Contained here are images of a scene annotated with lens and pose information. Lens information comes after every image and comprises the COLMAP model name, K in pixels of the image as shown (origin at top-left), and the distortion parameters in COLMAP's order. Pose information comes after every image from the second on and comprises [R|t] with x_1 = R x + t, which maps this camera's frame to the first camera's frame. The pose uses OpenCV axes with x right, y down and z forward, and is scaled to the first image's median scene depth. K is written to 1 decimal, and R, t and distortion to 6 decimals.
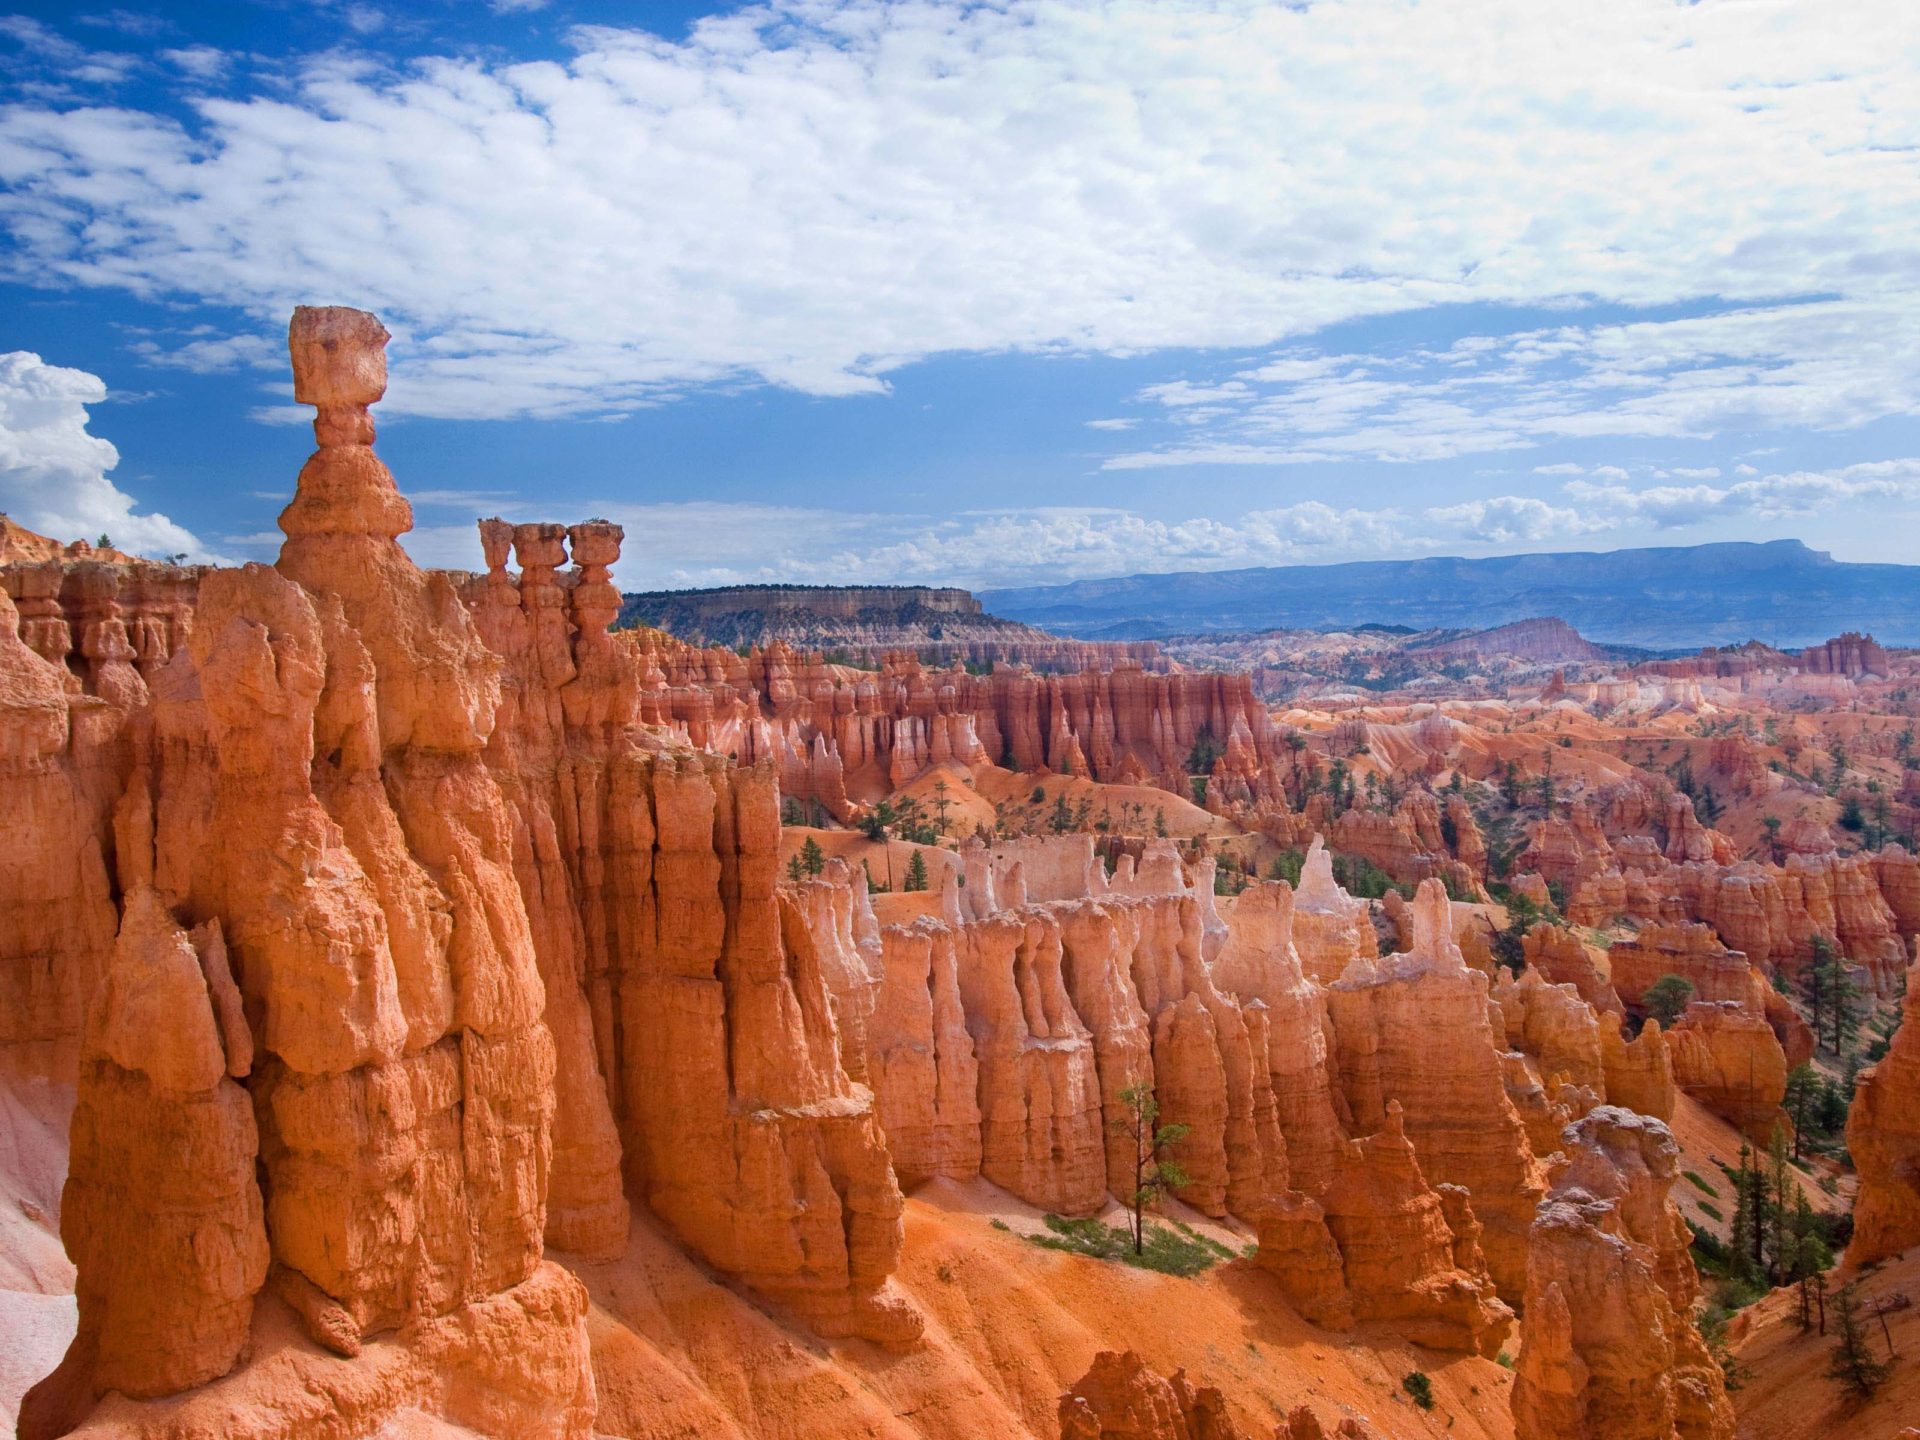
lens RADIAL K [[1641.7, 0, 961.9], [0, 1641.7, 673.4], [0, 0, 1]] dist [0.012101, 0.002092]
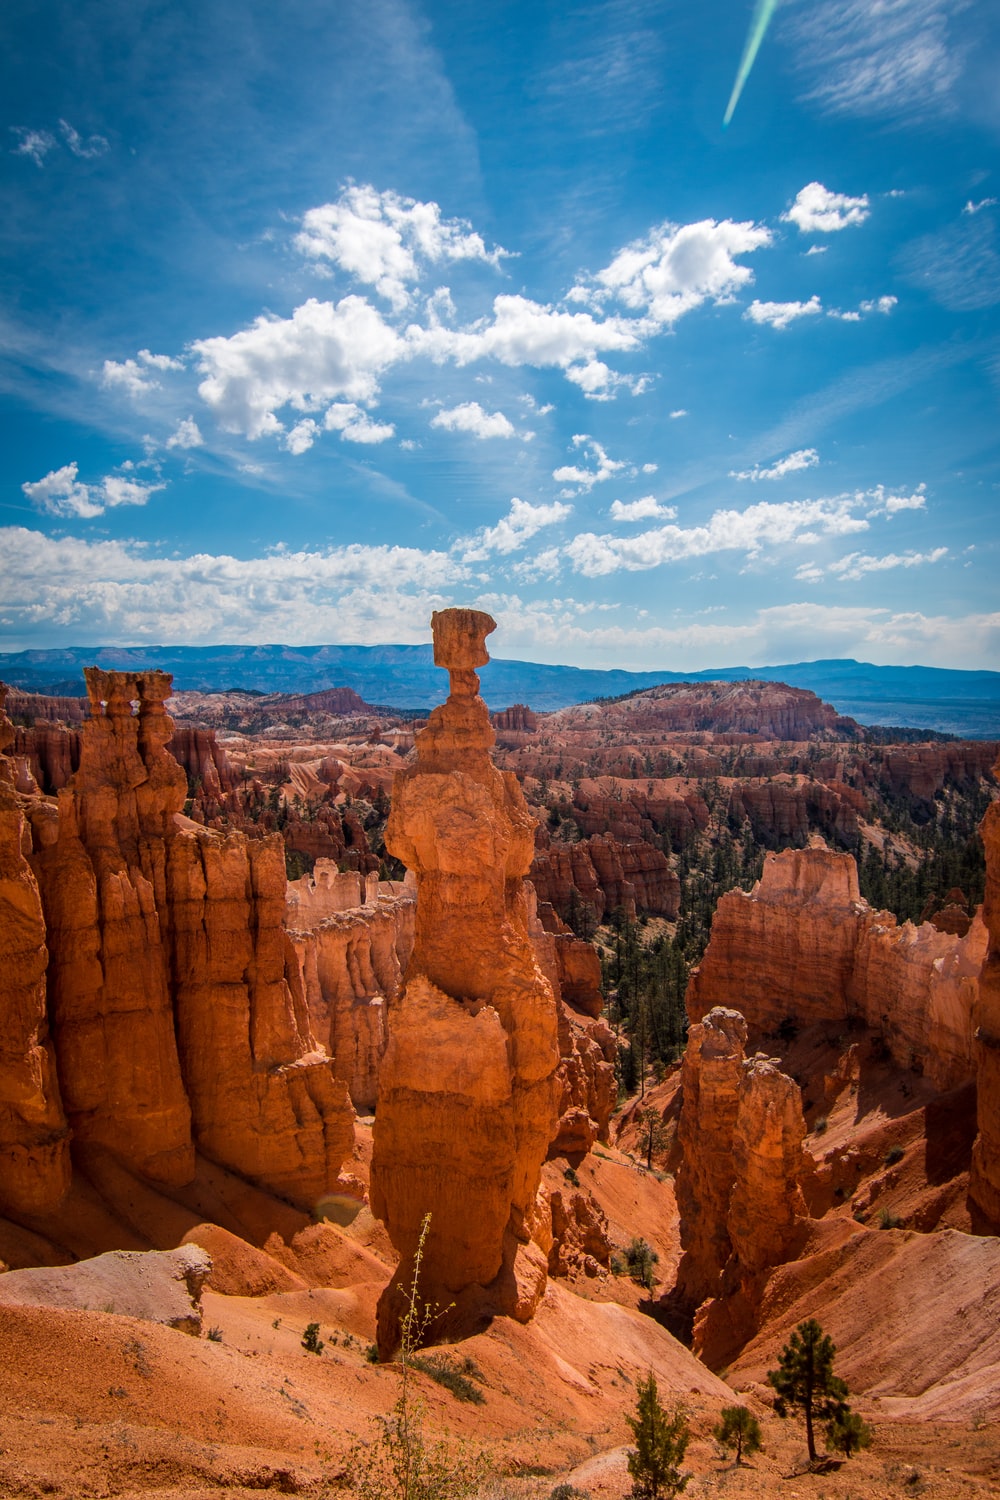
lens RADIAL K [[1132.9, 0, 468.6], [0, 1132.9, 742.0], [0, 0, 1]] dist [0.003300, 0.001906]
pose [[0.876938, 0.010561, 0.480488, -0.118466], [-0.023131, 0.999527, 0.020247, -0.014663], [-0.480047, -0.028870, 0.876768, 0.002100]]
